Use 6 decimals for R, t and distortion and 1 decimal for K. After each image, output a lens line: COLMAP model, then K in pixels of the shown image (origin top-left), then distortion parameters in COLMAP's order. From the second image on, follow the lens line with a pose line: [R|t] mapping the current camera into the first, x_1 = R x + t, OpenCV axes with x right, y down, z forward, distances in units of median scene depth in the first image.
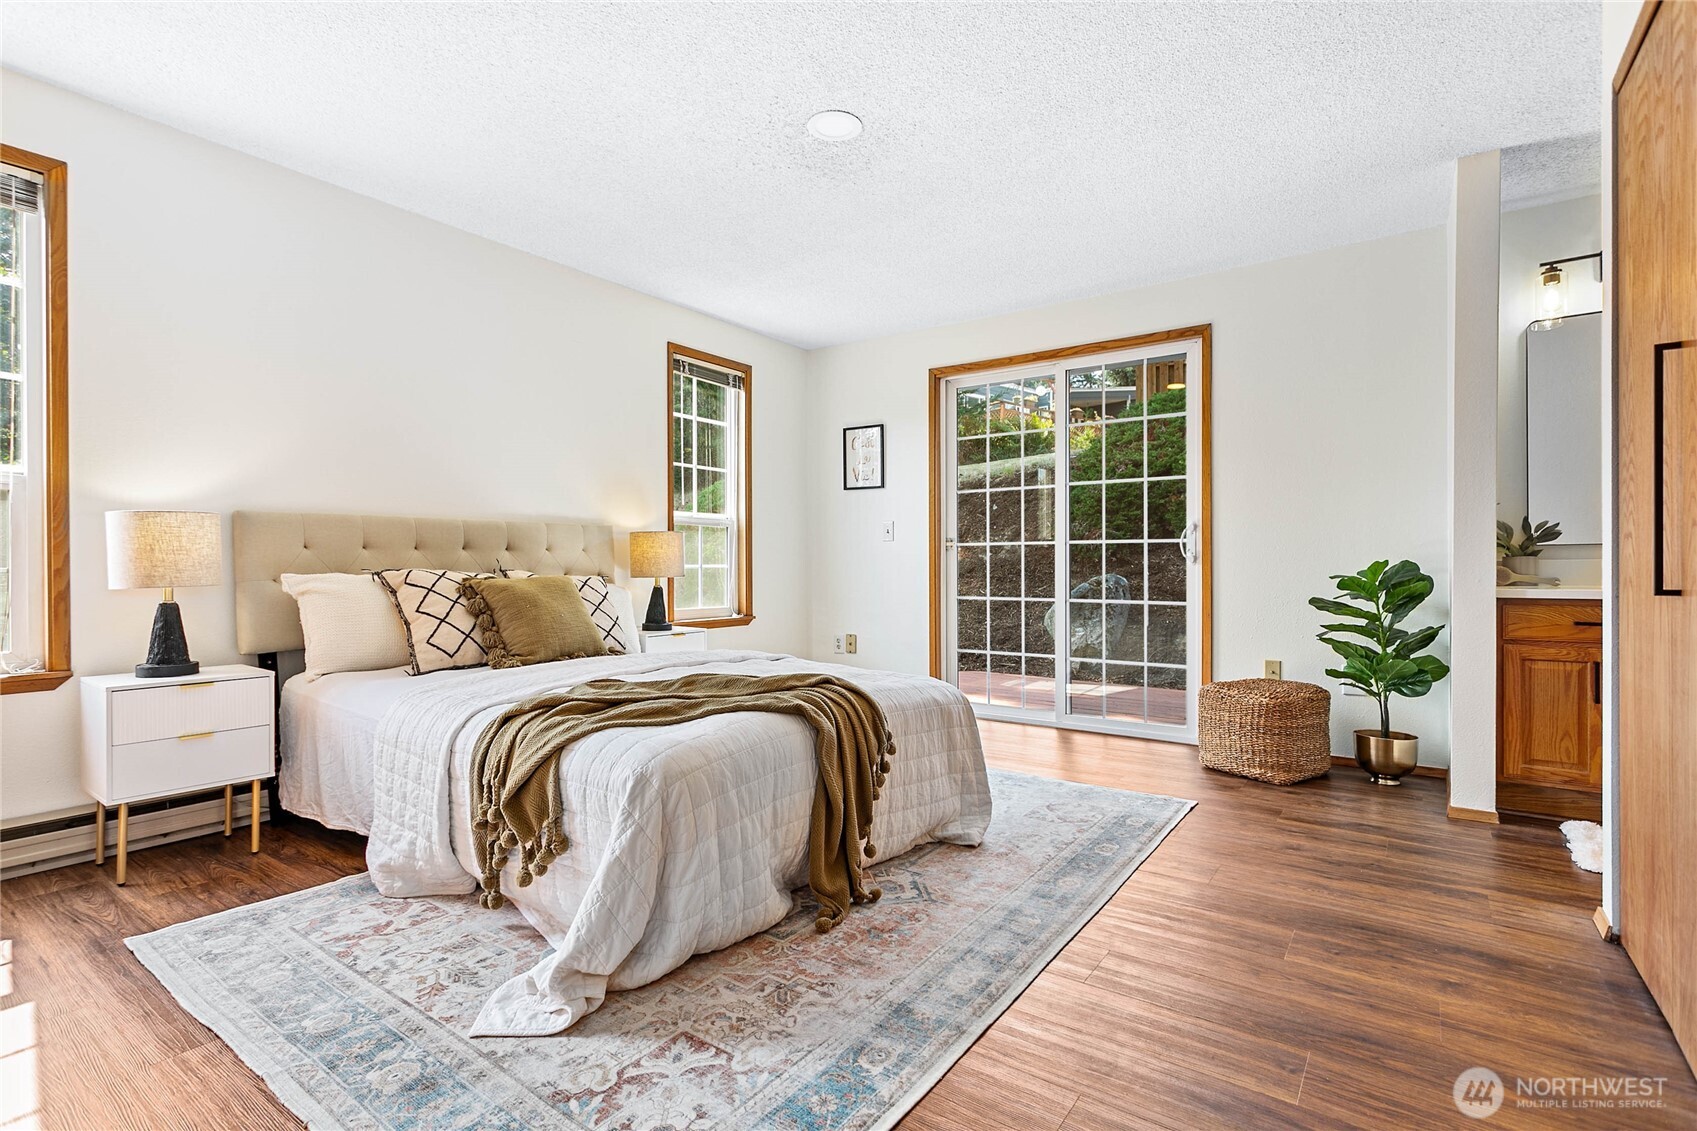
lens RADIAL K [[799.9, 0, 845.6], [0, 799.9, 579.4], [0, 0, 1]] dist [-0.001527, 0.003544]
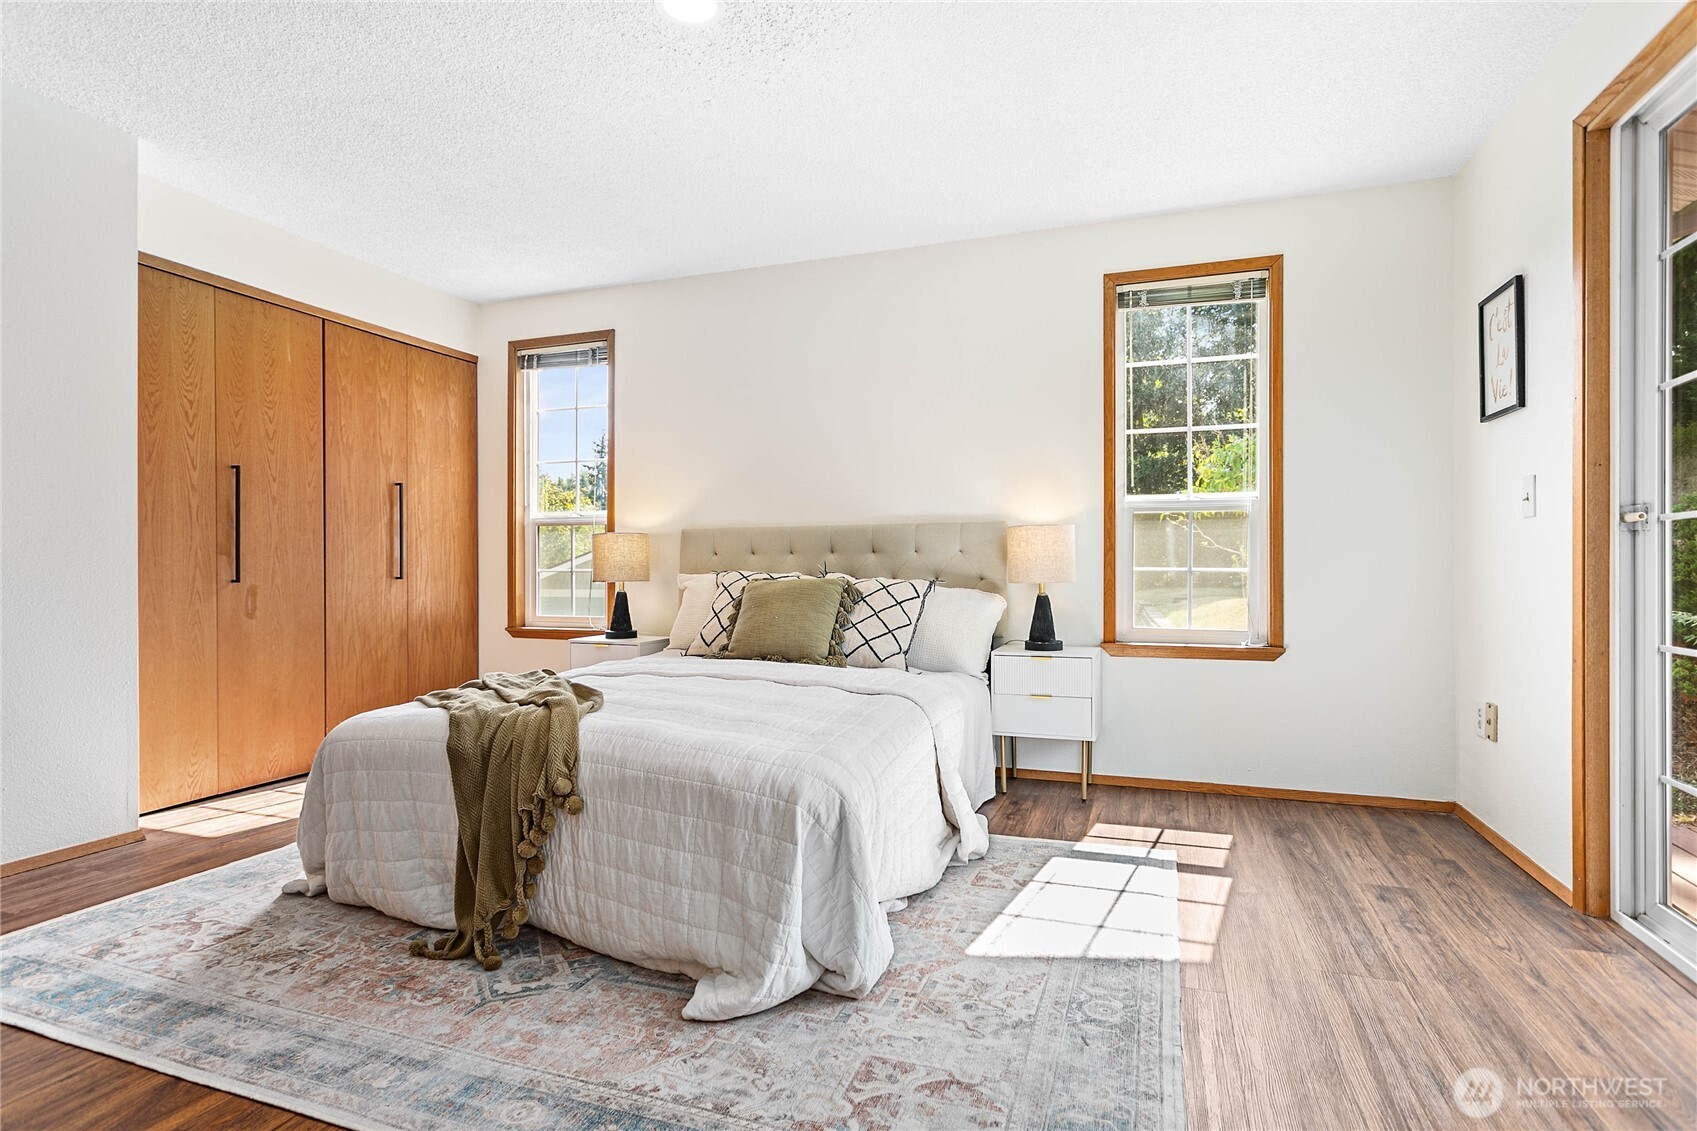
lens RADIAL K [[845.2, 0, 849.6], [0, 845.2, 573.3], [0, 0, 1]] dist [-0.008275, 0.004530]
pose [[0.276531, 0.008757, -0.960965, 0.844938], [-0.016563, 0.999853, 0.004346, -0.020620], [0.960862, 0.014714, 0.276635, 0.950766]]
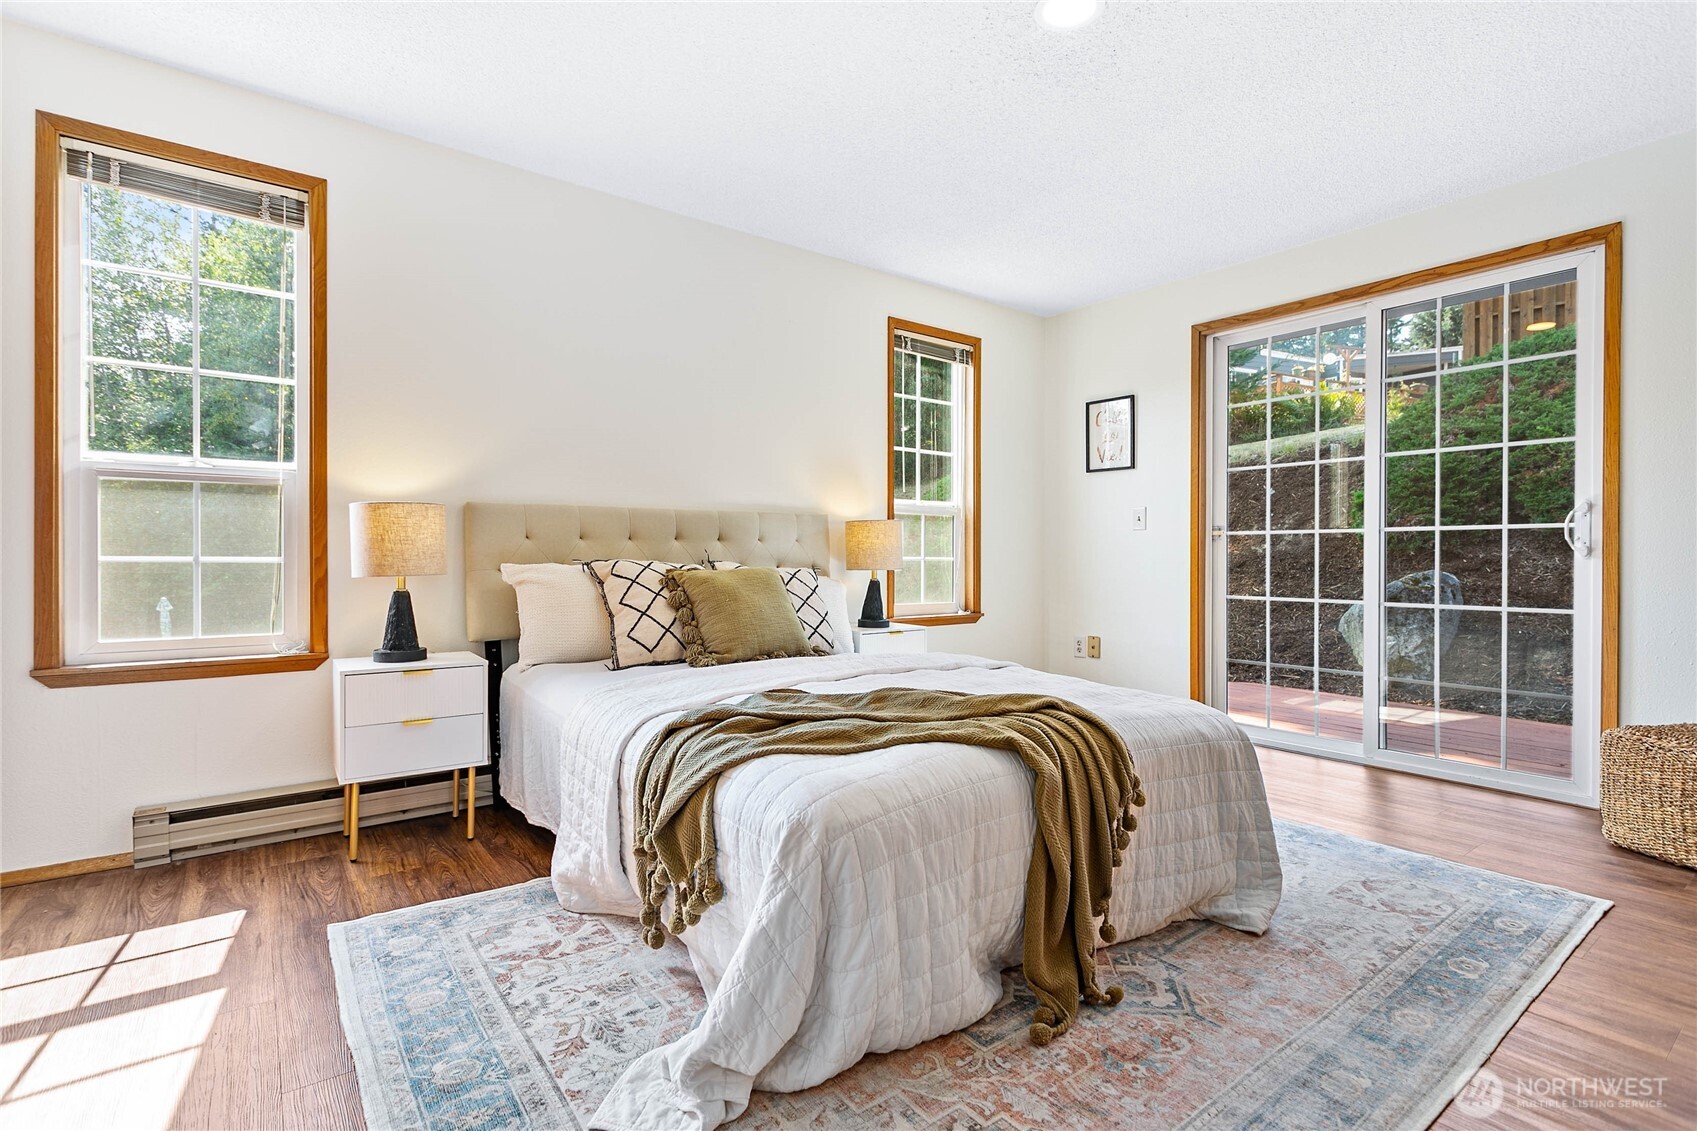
lens RADIAL K [[799.9, 0, 847.4], [0, 799.9, 564.0], [0, 0, 1]] dist [-0.001527, 0.003544]
pose [[0.955637, 0.006408, -0.294478, 0.013631], [-0.009272, 0.999922, -0.008331, -0.002232], [0.294402, 0.010692, 0.955622, 0.173743]]
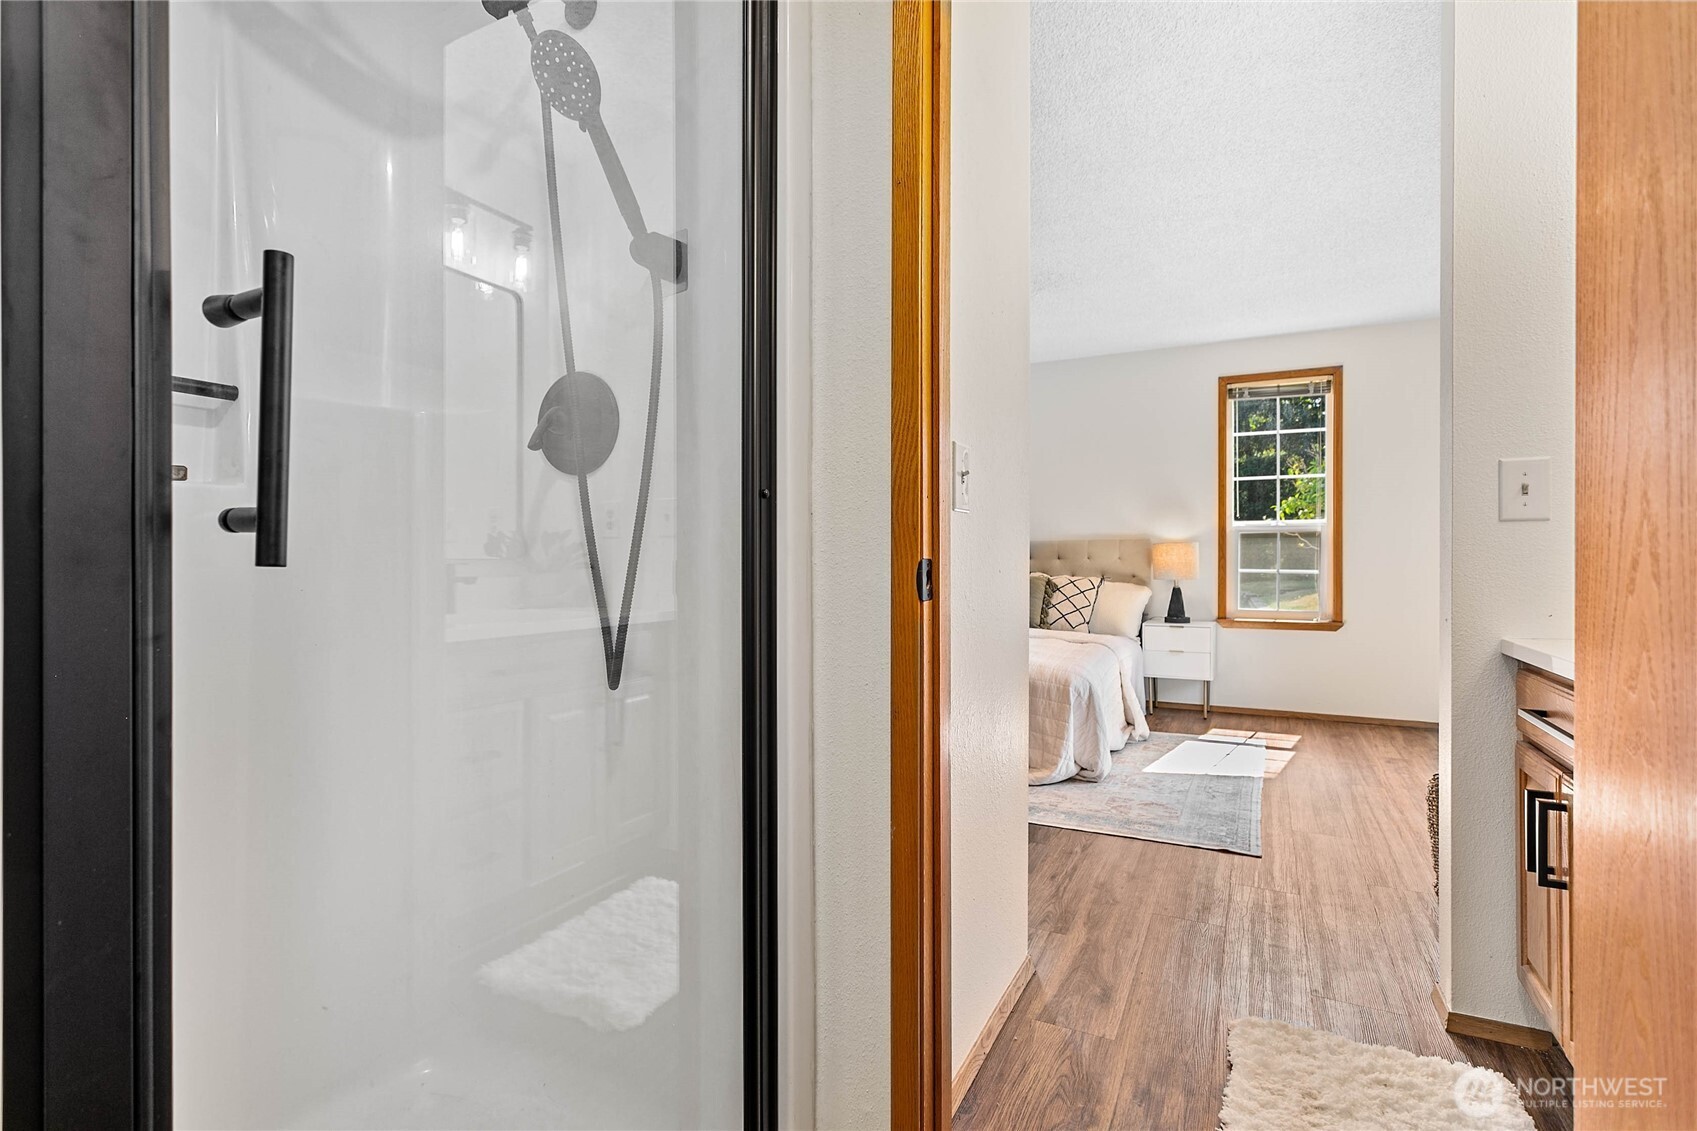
lens RADIAL K [[799.9, 0, 846.7], [0, 799.9, 564.5], [0, 0, 1]] dist [-0.001527, 0.003544]
pose [[0.147135, 0.010578, -0.989060, 1.479026], [-0.016763, 0.999826, 0.008199, -0.044253], [0.988974, 0.015373, 0.147287, 0.515317]]
